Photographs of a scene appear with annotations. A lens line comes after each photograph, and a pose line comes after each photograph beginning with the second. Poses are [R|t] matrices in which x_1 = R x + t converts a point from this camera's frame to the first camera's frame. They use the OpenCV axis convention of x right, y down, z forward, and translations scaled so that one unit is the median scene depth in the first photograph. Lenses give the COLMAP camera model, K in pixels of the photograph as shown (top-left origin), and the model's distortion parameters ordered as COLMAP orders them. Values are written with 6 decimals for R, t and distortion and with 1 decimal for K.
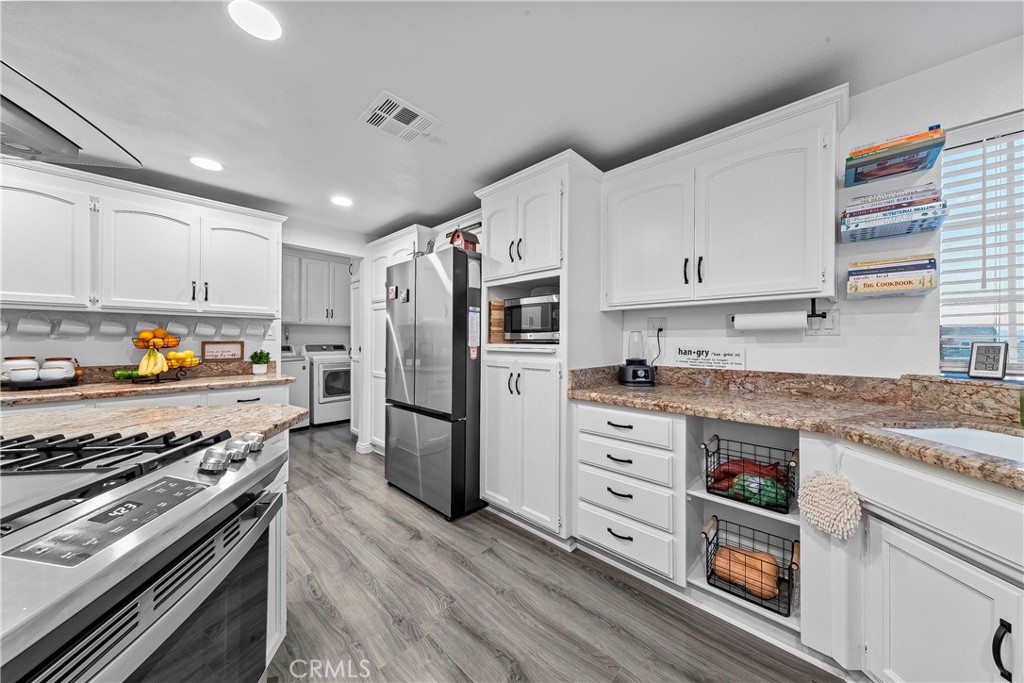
lens RADIAL K [[343.4, 0, 512.7], [0, 343.4, 337.9], [0, 0, 1]] dist [0.002093, 0.000033]
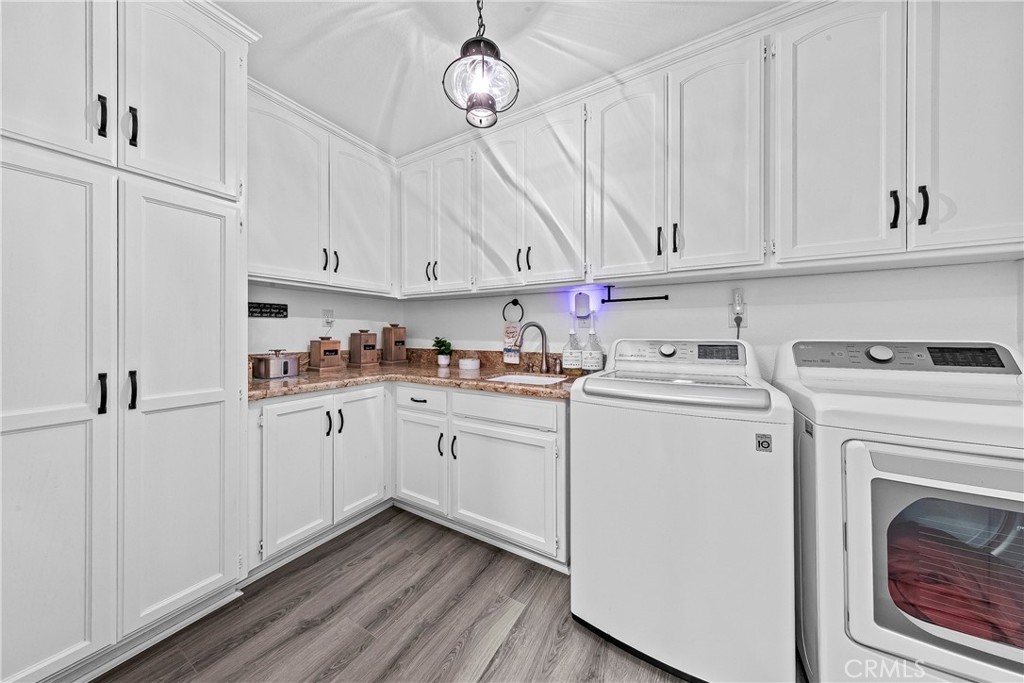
lens RADIAL K [[324.2, 0, 511.7], [0, 324.2, 335.9], [0, 0, 1]] dist [0.000223, 0.000006]
pose [[0.224504, 0.003346, -0.974467, -1.049695], [0.009441, 0.999940, 0.005609, 0.031641], [0.974427, -0.010459, 0.224459, 1.907279]]
